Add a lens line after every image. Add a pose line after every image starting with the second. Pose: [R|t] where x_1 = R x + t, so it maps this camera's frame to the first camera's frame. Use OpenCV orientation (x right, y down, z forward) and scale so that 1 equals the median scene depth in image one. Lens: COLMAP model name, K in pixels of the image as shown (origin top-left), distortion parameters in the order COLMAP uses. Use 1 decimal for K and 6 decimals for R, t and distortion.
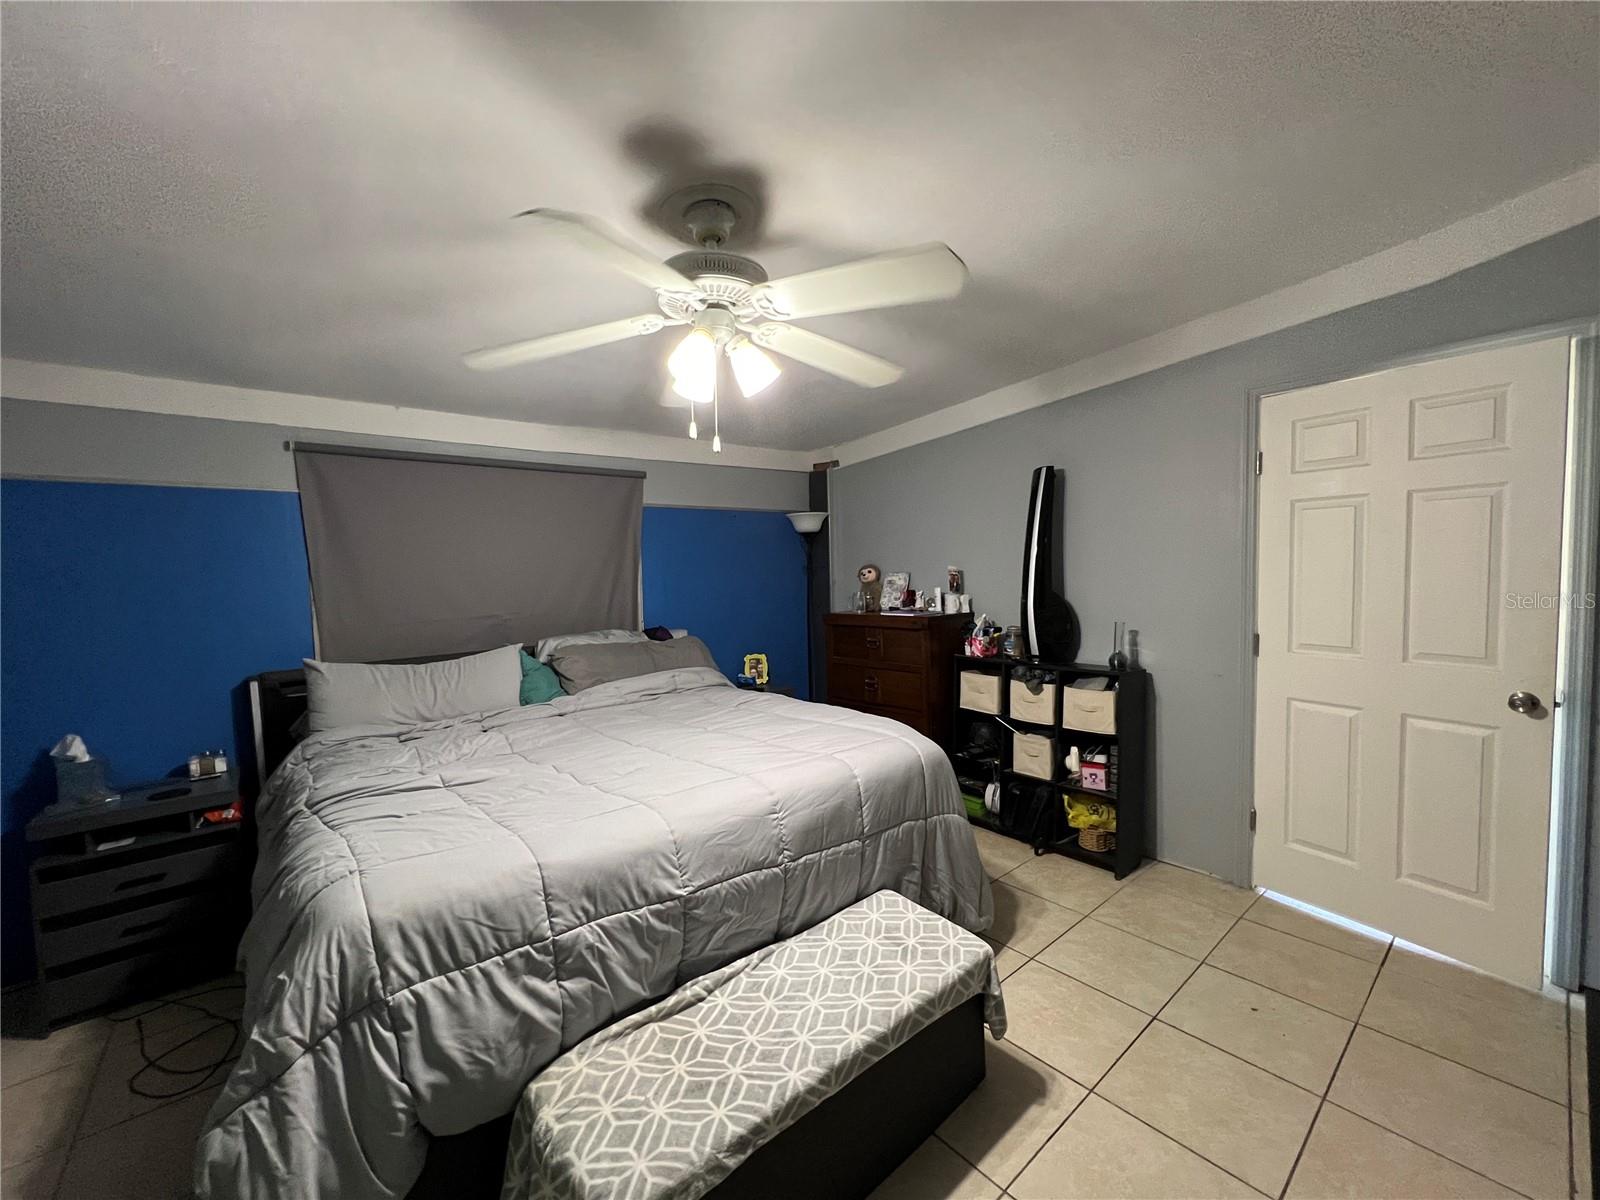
lens RADIAL K [[642.0, 0, 801.7], [0, 642.0, 600.8], [0, 0, 1]] dist [-0.001005, 0.000207]
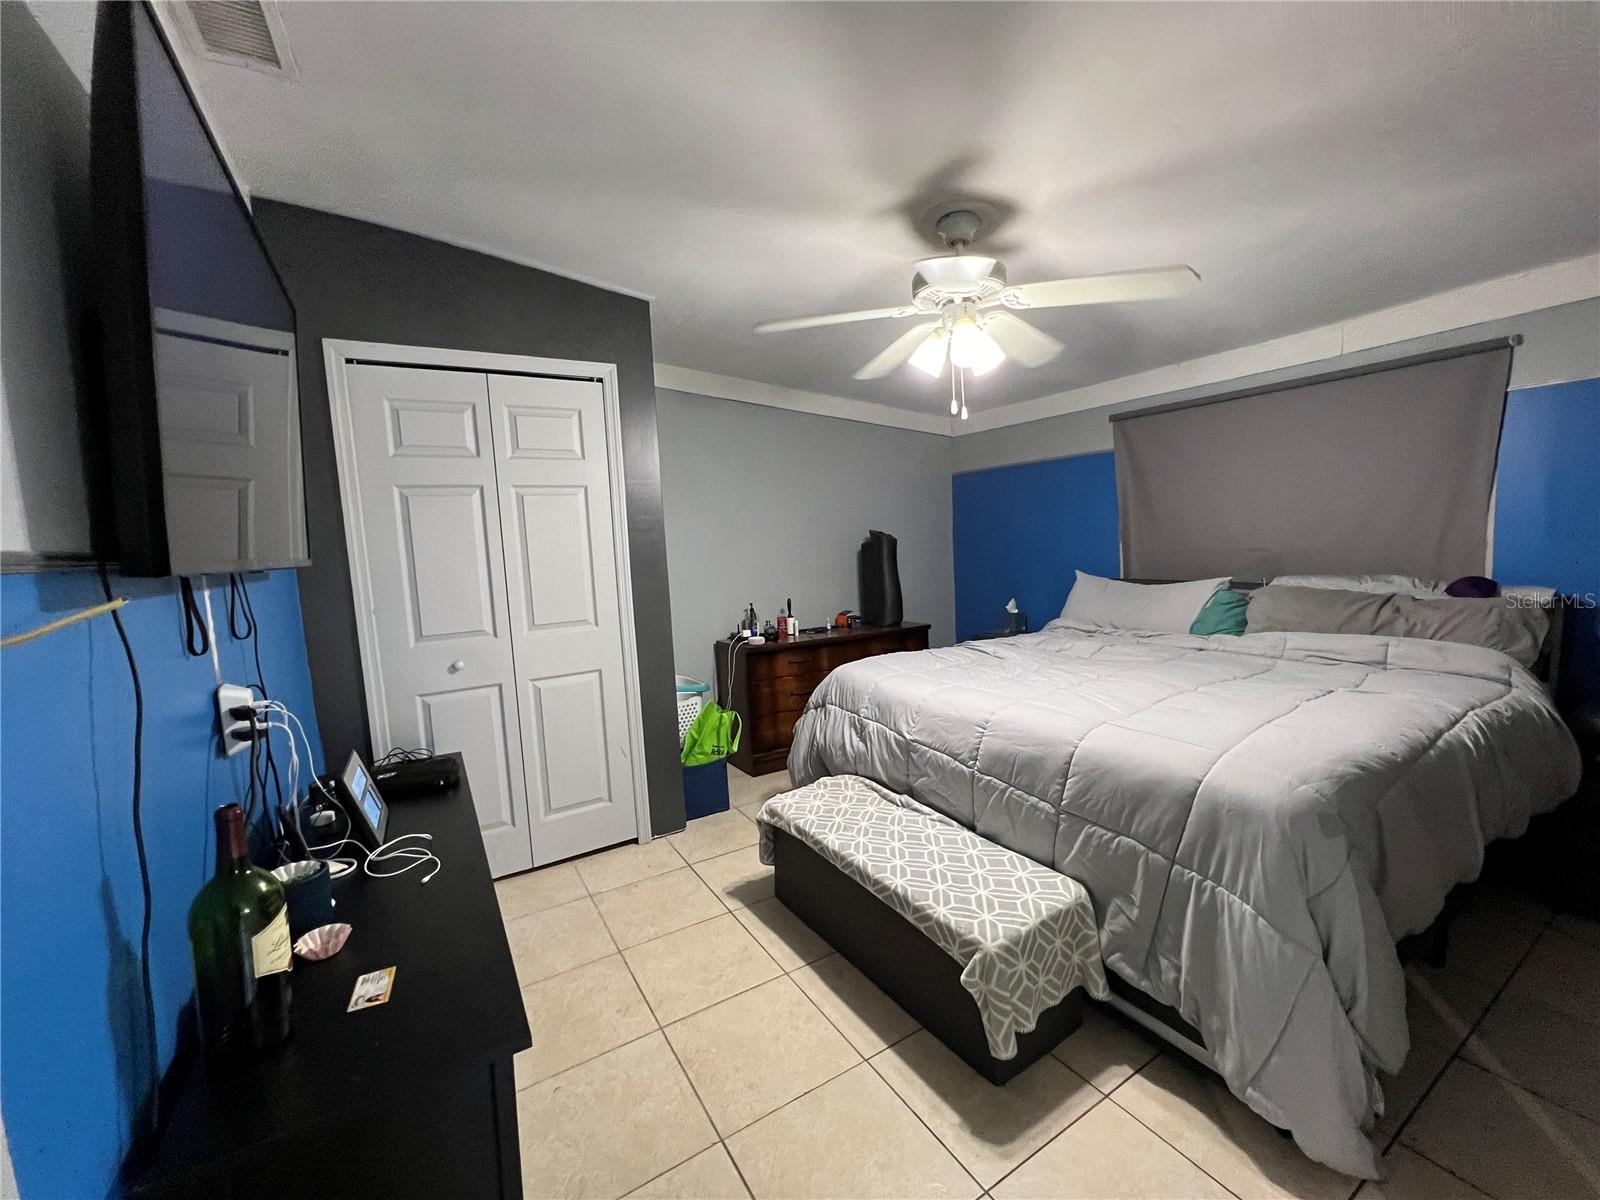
lens RADIAL K [[642.0, 0, 801.7], [0, 642.0, 600.8], [0, 0, 1]] dist [-0.001005, 0.000207]
pose [[-0.148530, 0.129533, -0.980388, 1.185522], [-0.000287, 0.991379, 0.131028, -0.051170], [0.988908, 0.019743, -0.147213, 0.901041]]
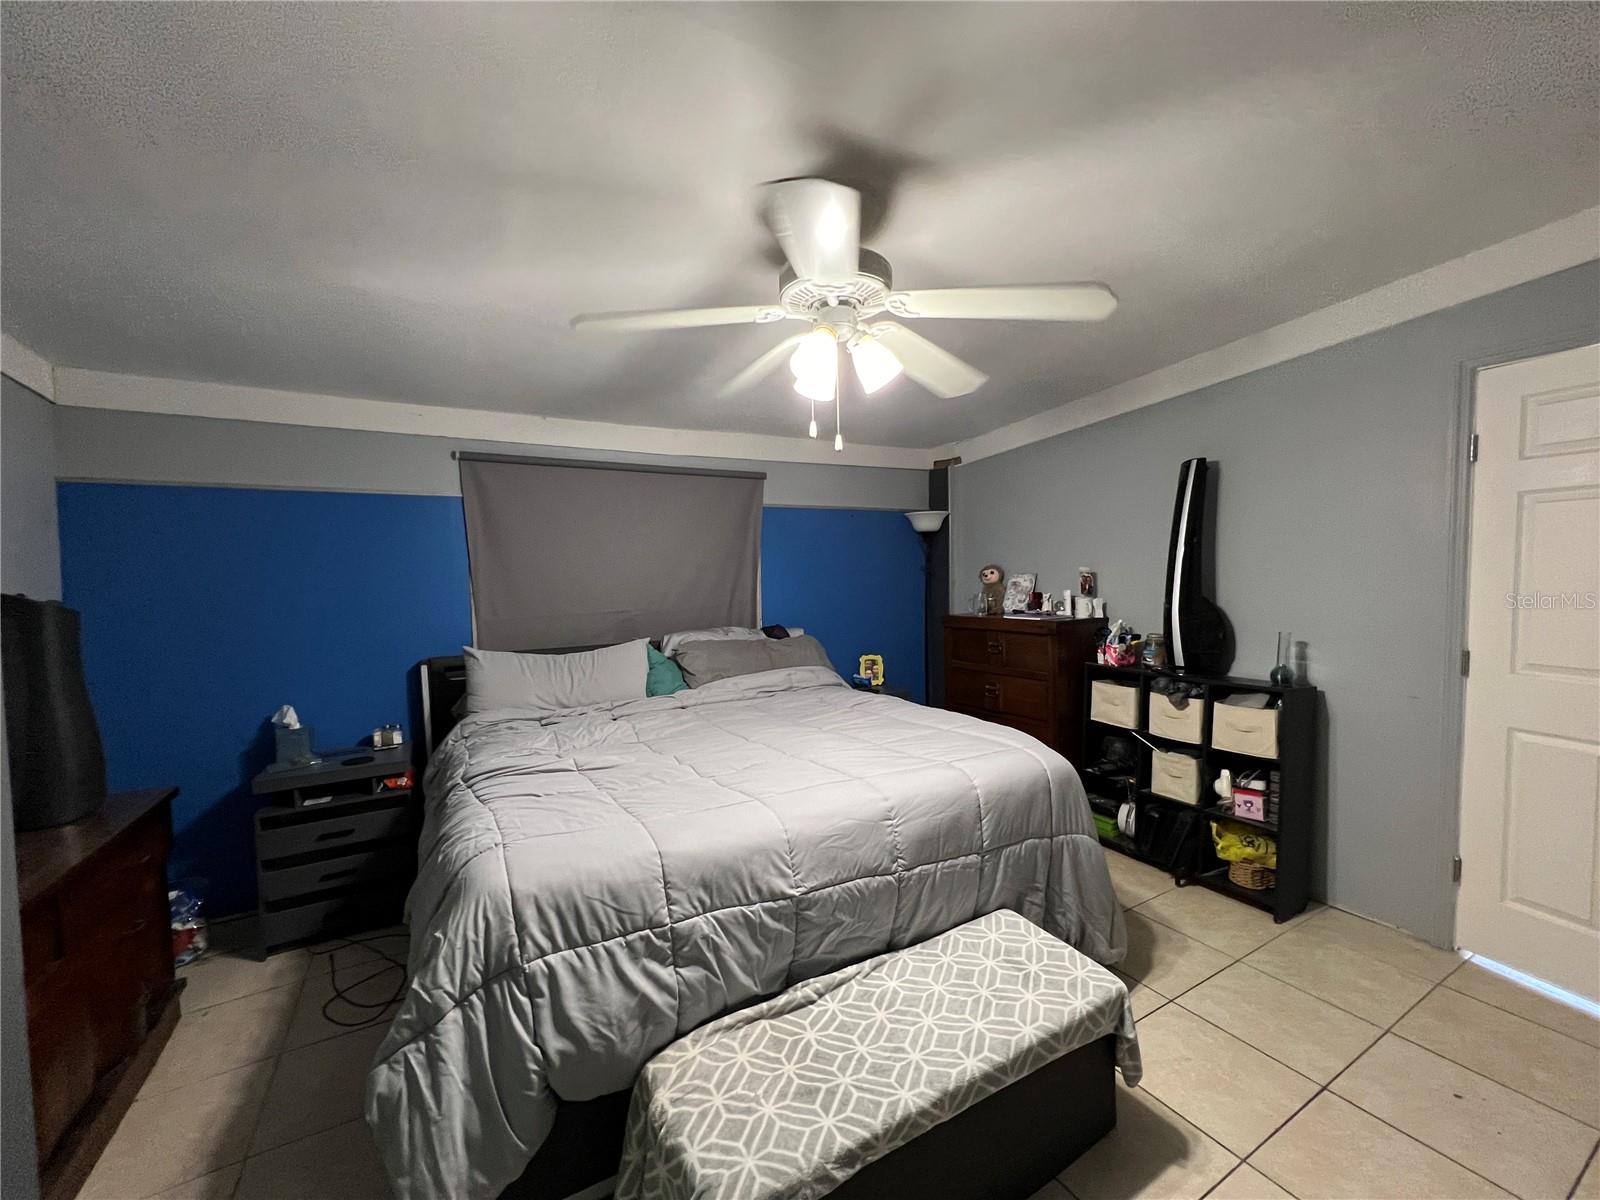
lens RADIAL K [[642.0, 0, 801.7], [0, 642.0, 600.8], [0, 0, 1]] dist [-0.001005, 0.000207]
pose [[0.983687, 0.016891, -0.179095, -0.004014], [-0.016790, 0.999857, 0.002081, -0.001459], [0.179105, 0.000960, 0.983830, 0.017766]]
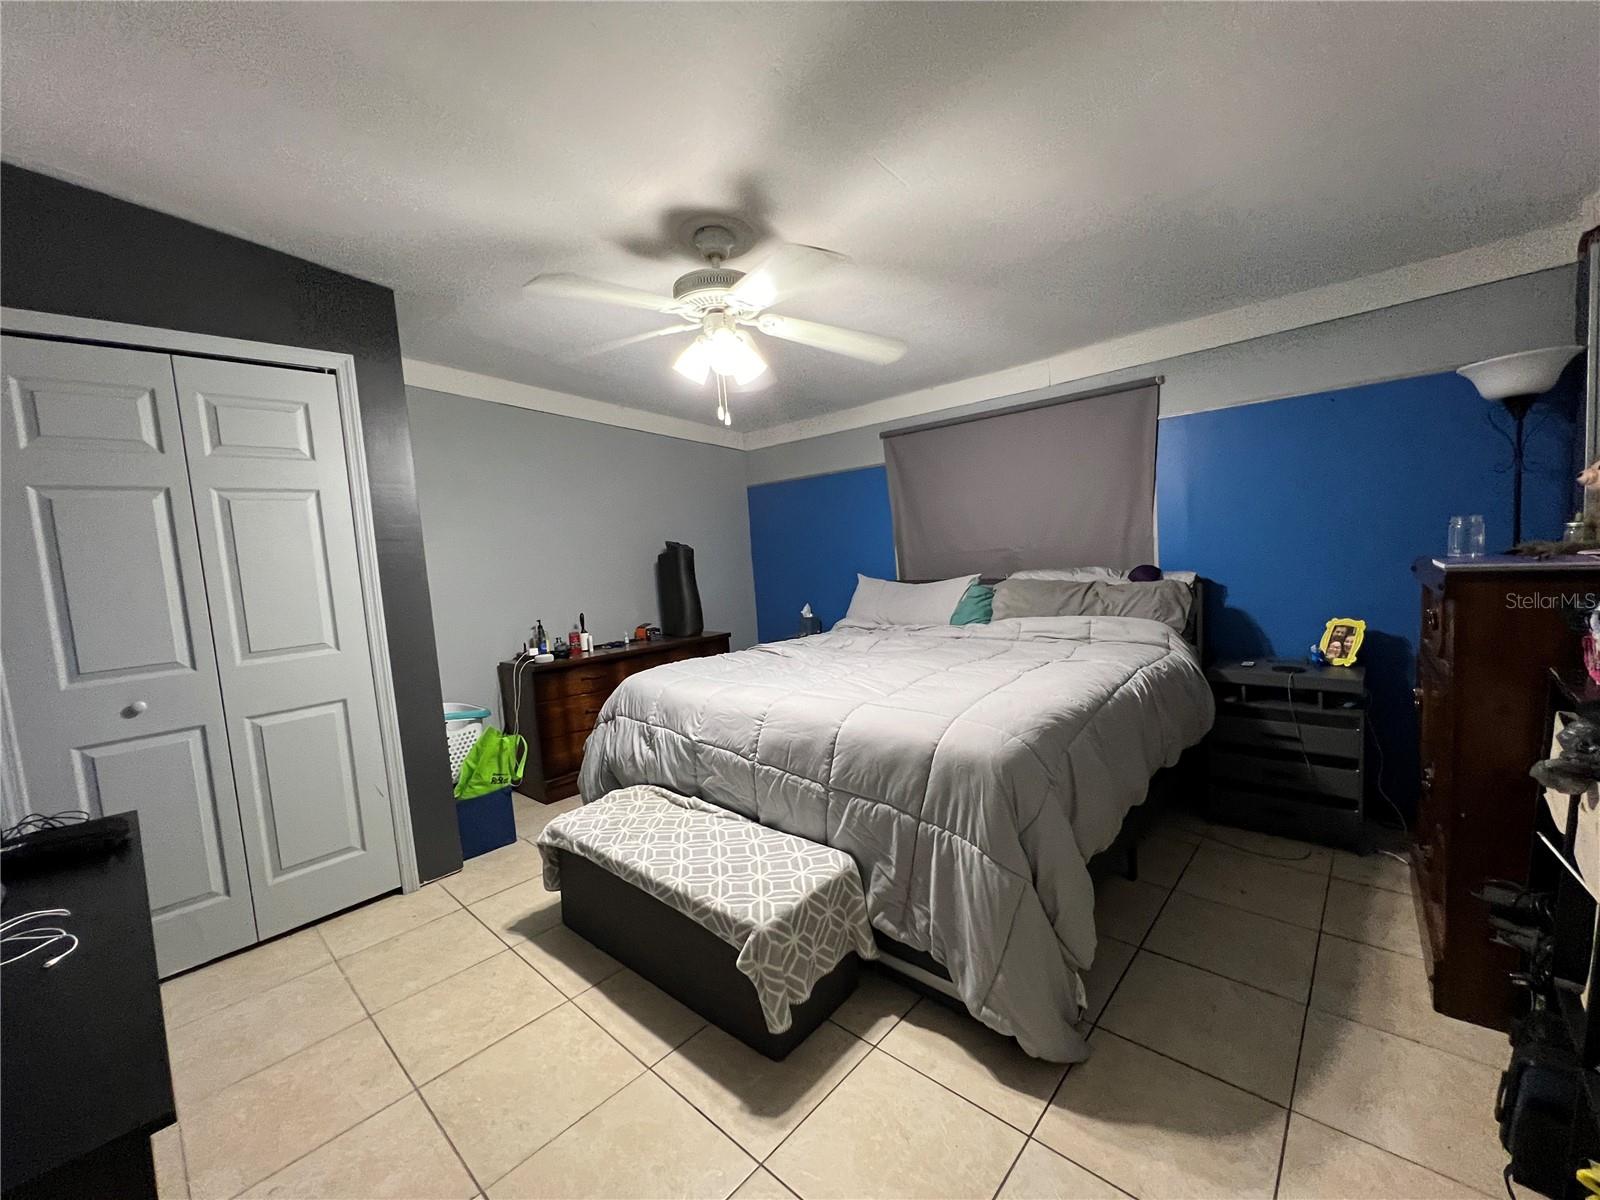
lens RADIAL K [[642.0, 0, 801.7], [0, 642.0, 600.8], [0, 0, 1]] dist [-0.001005, 0.000207]
pose [[0.130631, 0.100934, -0.986280, 1.204601], [0.013136, 0.994541, 0.103520, -0.015917], [0.991344, -0.026479, 0.128592, 0.990850]]
